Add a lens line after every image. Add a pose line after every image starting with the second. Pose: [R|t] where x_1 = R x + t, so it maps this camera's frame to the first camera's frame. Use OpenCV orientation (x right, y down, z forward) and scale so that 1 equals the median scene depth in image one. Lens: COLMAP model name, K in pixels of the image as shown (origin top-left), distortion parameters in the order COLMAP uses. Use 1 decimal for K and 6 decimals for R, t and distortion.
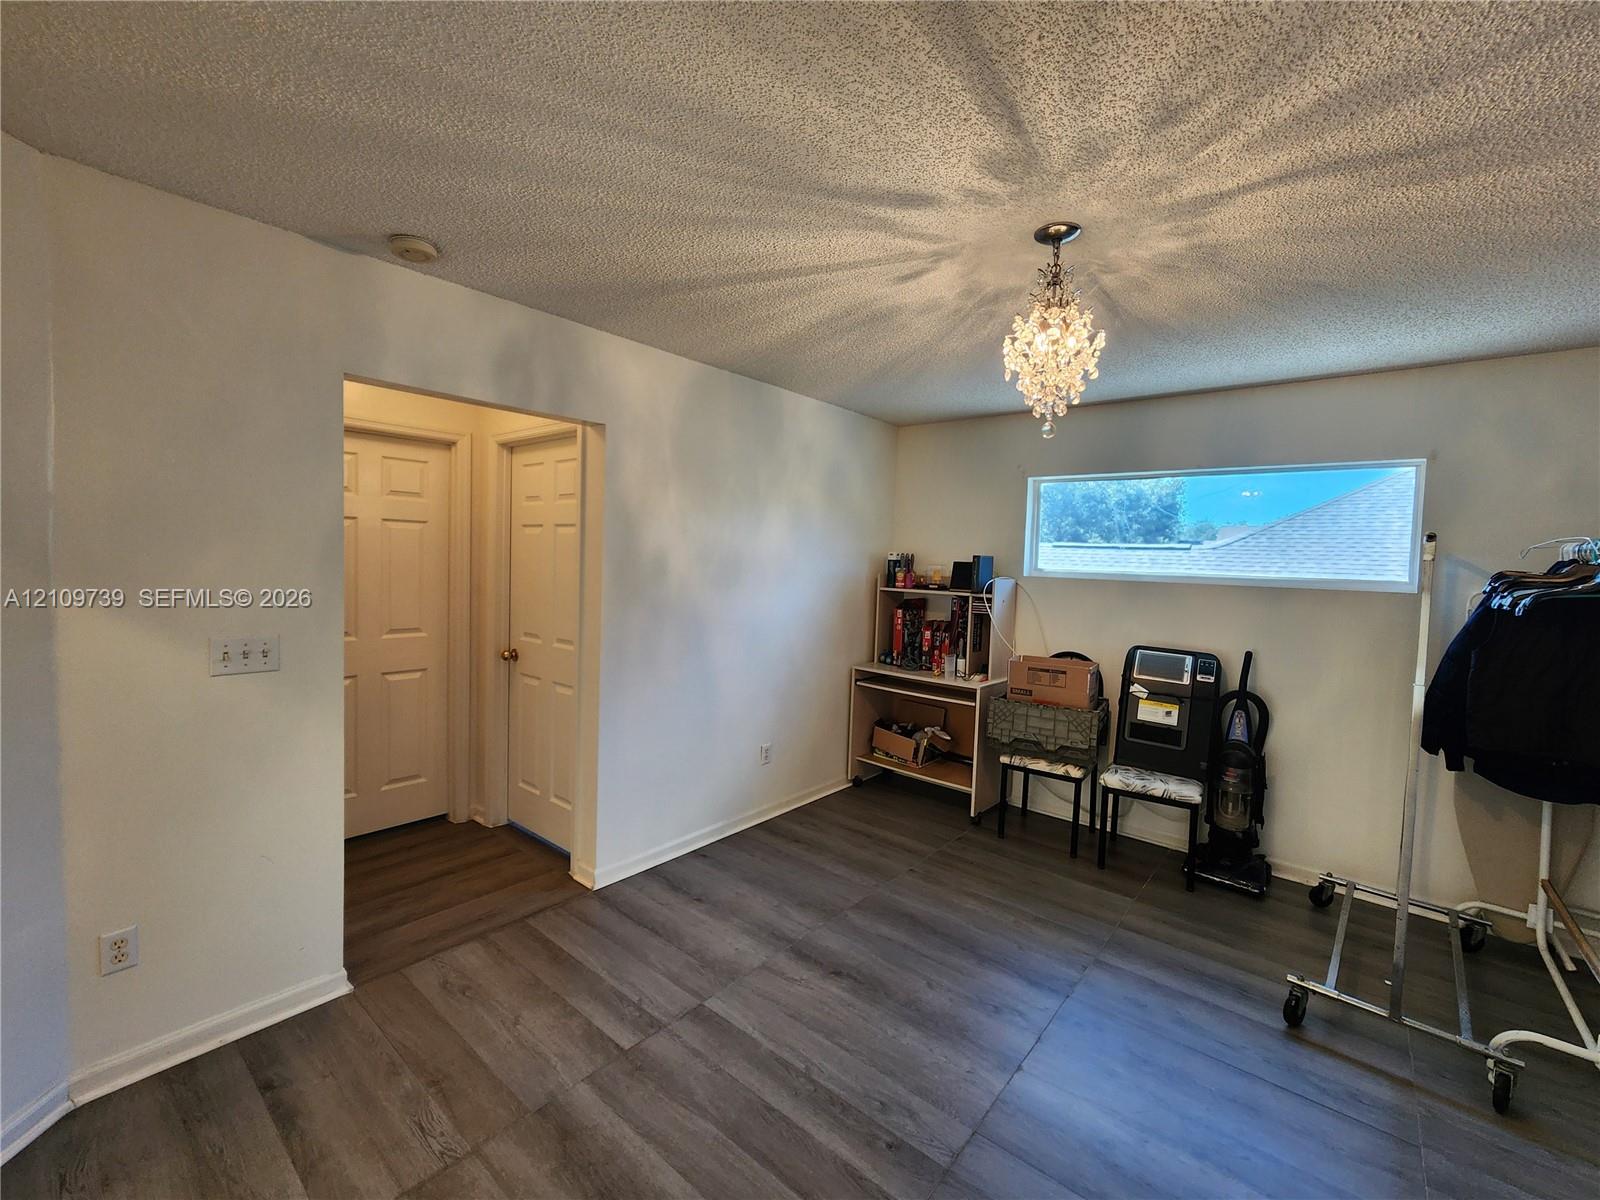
lens RADIAL K [[664.7, 0, 803.3], [0, 664.7, 592.2], [0, 0, 1]] dist [-0.000291, -0.000391]
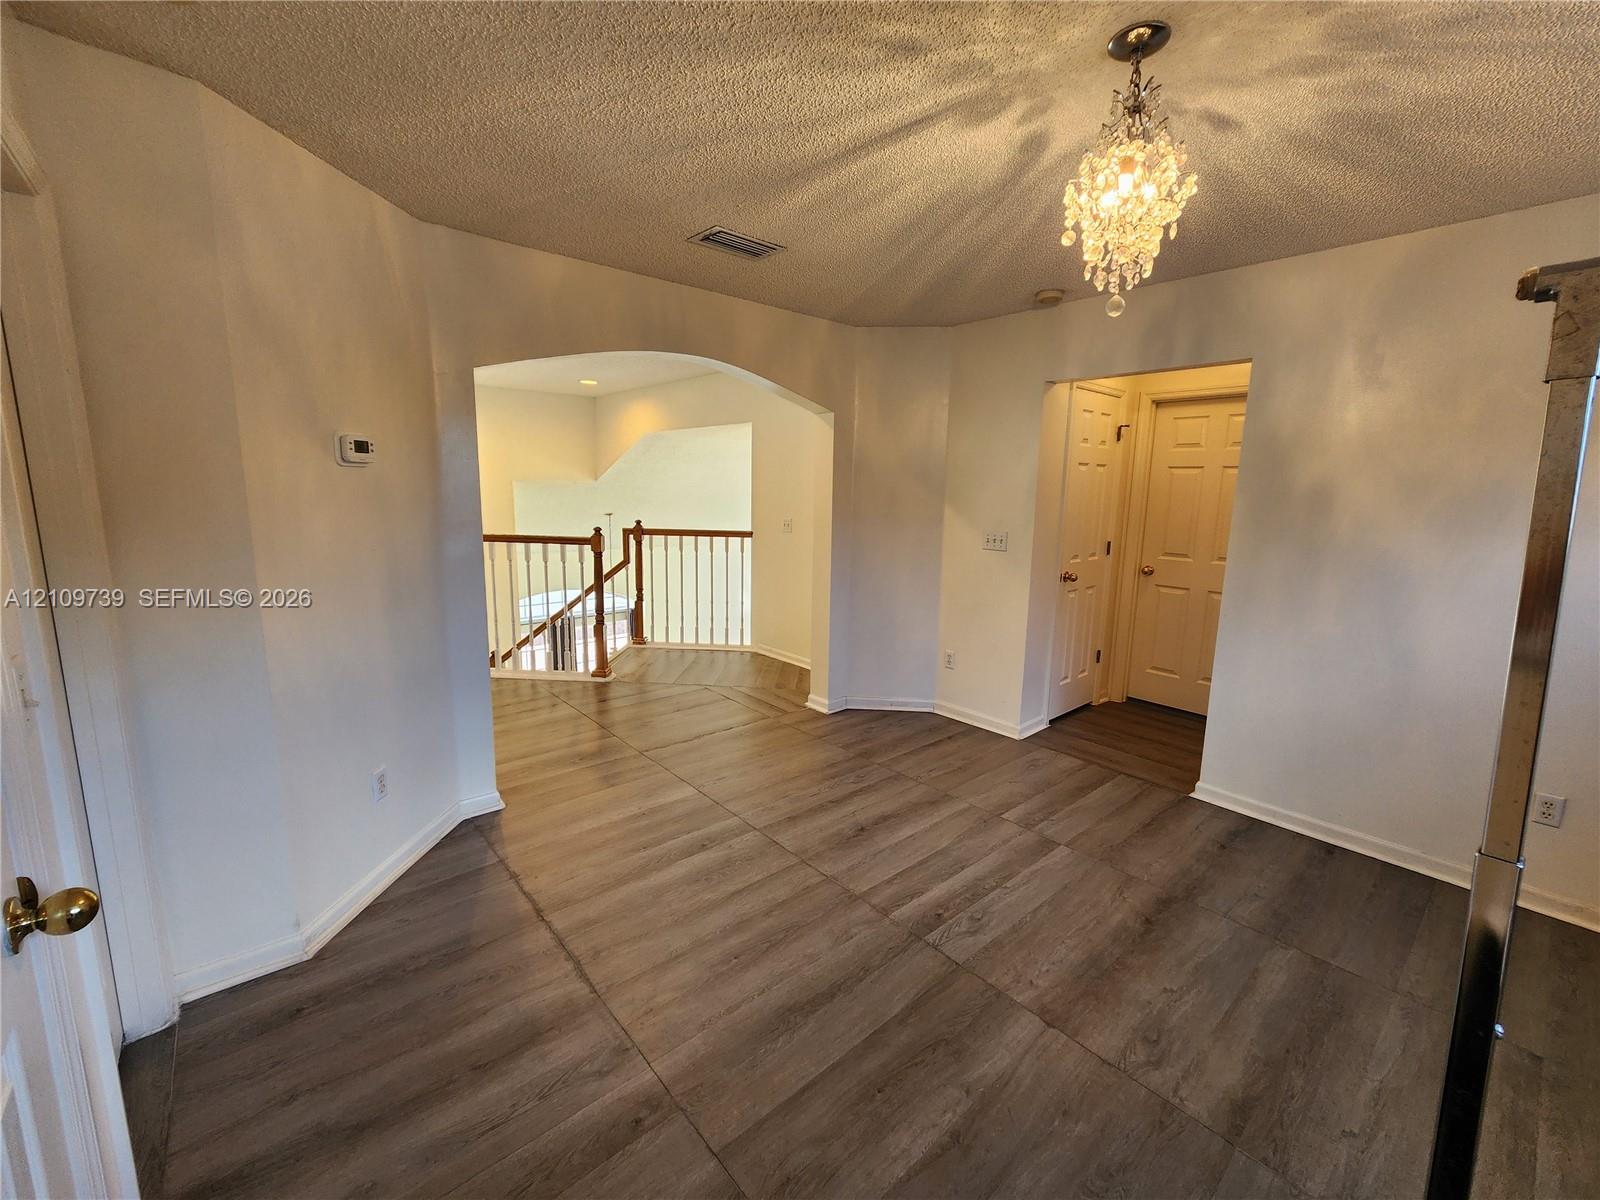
lens RADIAL K [[664.7, 0, 803.3], [0, 664.7, 592.2], [0, 0, 1]] dist [-0.000291, -0.000391]
pose [[-0.162900, 0.122697, -0.978984, 1.200816], [-0.071610, 0.988150, 0.135762, 0.017261], [0.984040, 0.092221, -0.152183, 0.738101]]
